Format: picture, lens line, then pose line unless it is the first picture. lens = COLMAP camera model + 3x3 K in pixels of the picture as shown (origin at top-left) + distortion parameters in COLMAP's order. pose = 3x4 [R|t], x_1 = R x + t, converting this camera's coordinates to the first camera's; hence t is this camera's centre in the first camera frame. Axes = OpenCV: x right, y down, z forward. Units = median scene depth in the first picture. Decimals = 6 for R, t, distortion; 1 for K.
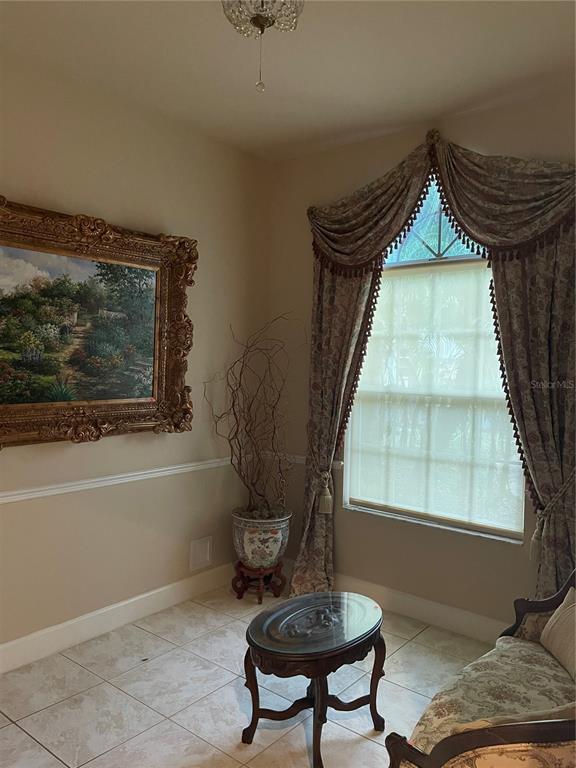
lens RADIAL K [[581.3, 0, 288.0], [0, 581.3, 384.0], [0, 0, 1]] dist [0.083768, -0.093901]
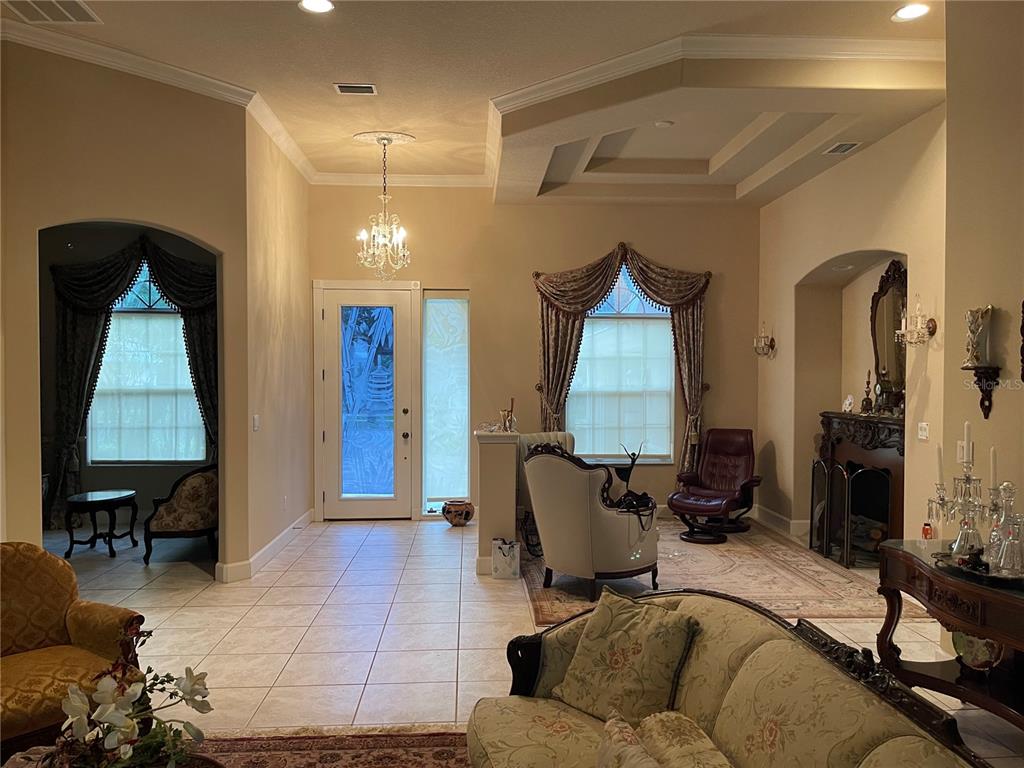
lens RADIAL K [[775.1, 0, 512.0], [0, 775.1, 384.0], [0, 0, 1]] dist [0.083768, -0.093901]
pose [[0.739781, -0.025247, 0.672374, -0.492247], [0.036890, 0.999315, -0.003065, 0.047833], [-0.671836, 0.027072, 0.740205, -1.351510]]
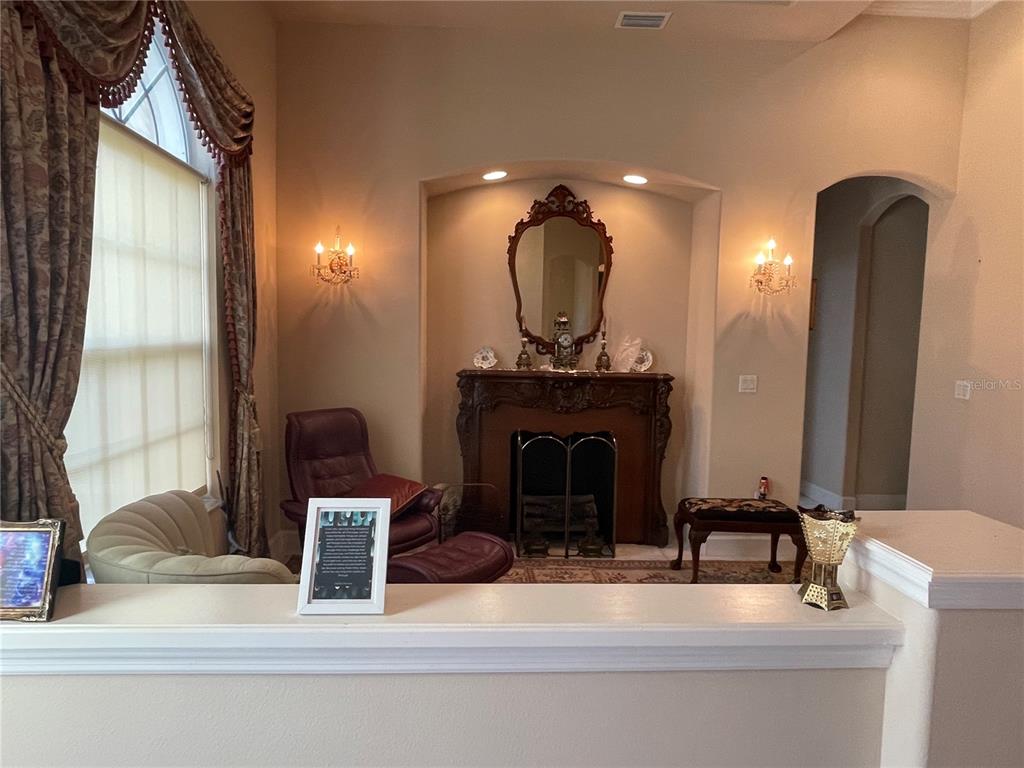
lens RADIAL K [[619.6, 0, 512.0], [0, 619.6, 384.0], [0, 0, 1]] dist [0.005613, -0.000537]
pose [[-0.662741, -0.091174, 0.743278, 0.543215], [-0.006633, 0.993236, 0.115921, 0.032334], [-0.748820, 0.071896, -0.658863, 0.317737]]
